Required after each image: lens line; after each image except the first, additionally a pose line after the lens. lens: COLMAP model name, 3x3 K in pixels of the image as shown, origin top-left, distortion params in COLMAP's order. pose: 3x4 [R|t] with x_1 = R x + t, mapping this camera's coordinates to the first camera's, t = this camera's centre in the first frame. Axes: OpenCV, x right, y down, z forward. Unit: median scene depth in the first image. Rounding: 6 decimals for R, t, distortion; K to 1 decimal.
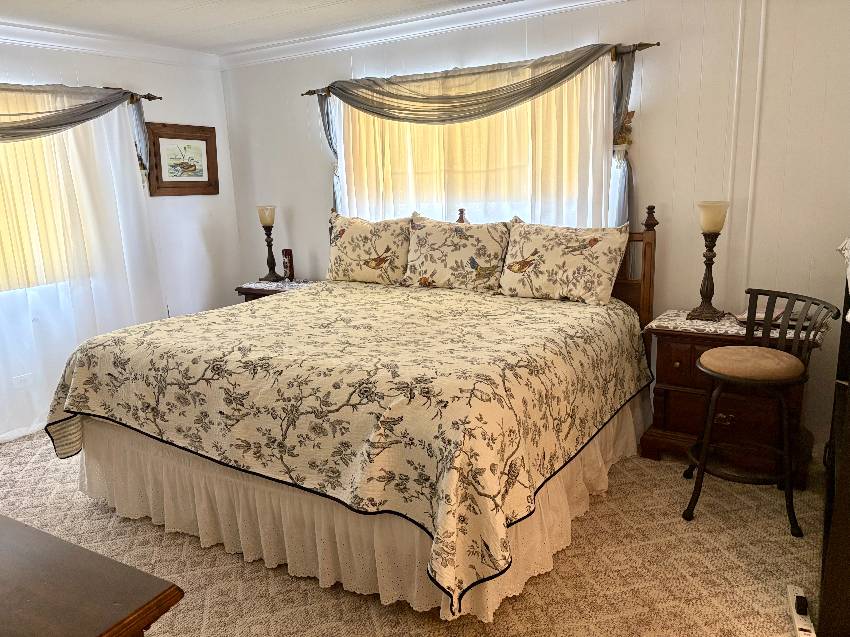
lens RADIAL K [[652.7, 0, 426.4], [0, 652.7, 315.5], [0, 0, 1]] dist [0.074499, -0.016631]
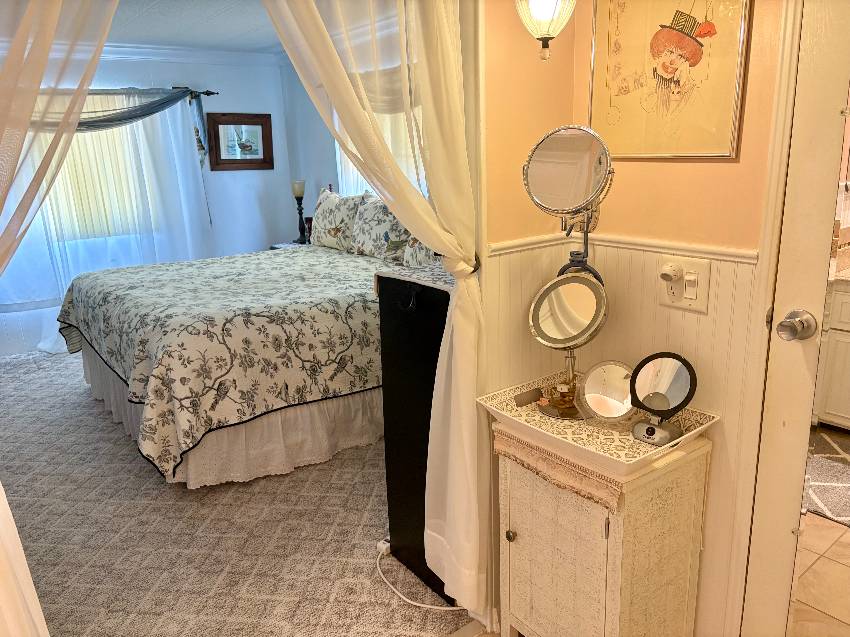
lens RADIAL K [[652.7, 0, 427.5], [0, 652.7, 322.1], [0, 0, 1]] dist [0.074499, -0.016631]
pose [[0.929258, 0.101859, -0.355111, 0.540044], [-0.080223, 0.993938, 0.075171, -0.020911], [0.360615, -0.041365, 0.931797, -0.066604]]
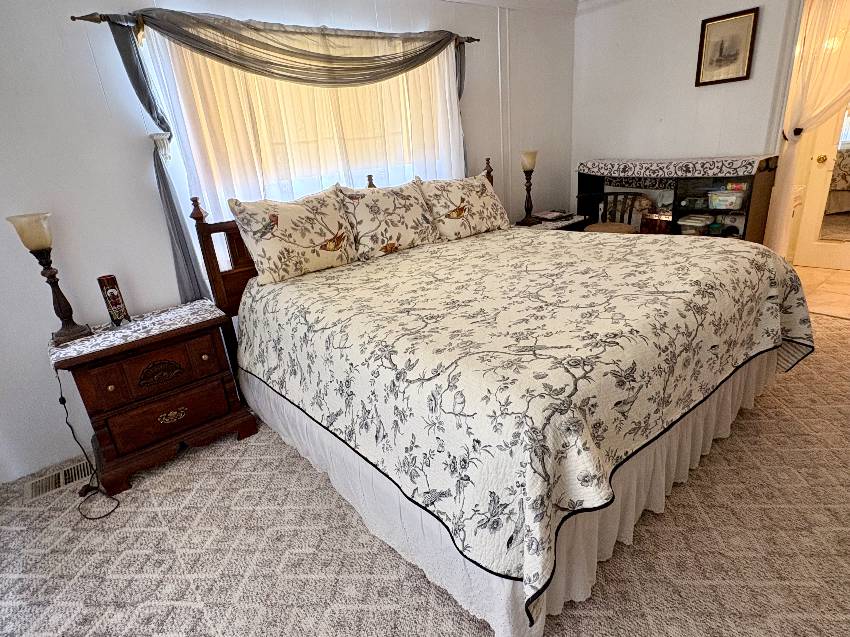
lens RADIAL K [[465.7, 0, 428.3], [0, 465.7, 316.9], [0, 0, 1]] dist [0.001066, 0.000468]
pose [[0.329169, -0.323331, 0.887189, -0.638609], [0.274913, 0.931664, 0.237540, -0.105421], [-0.903366, 0.165710, 0.395563, 0.674871]]
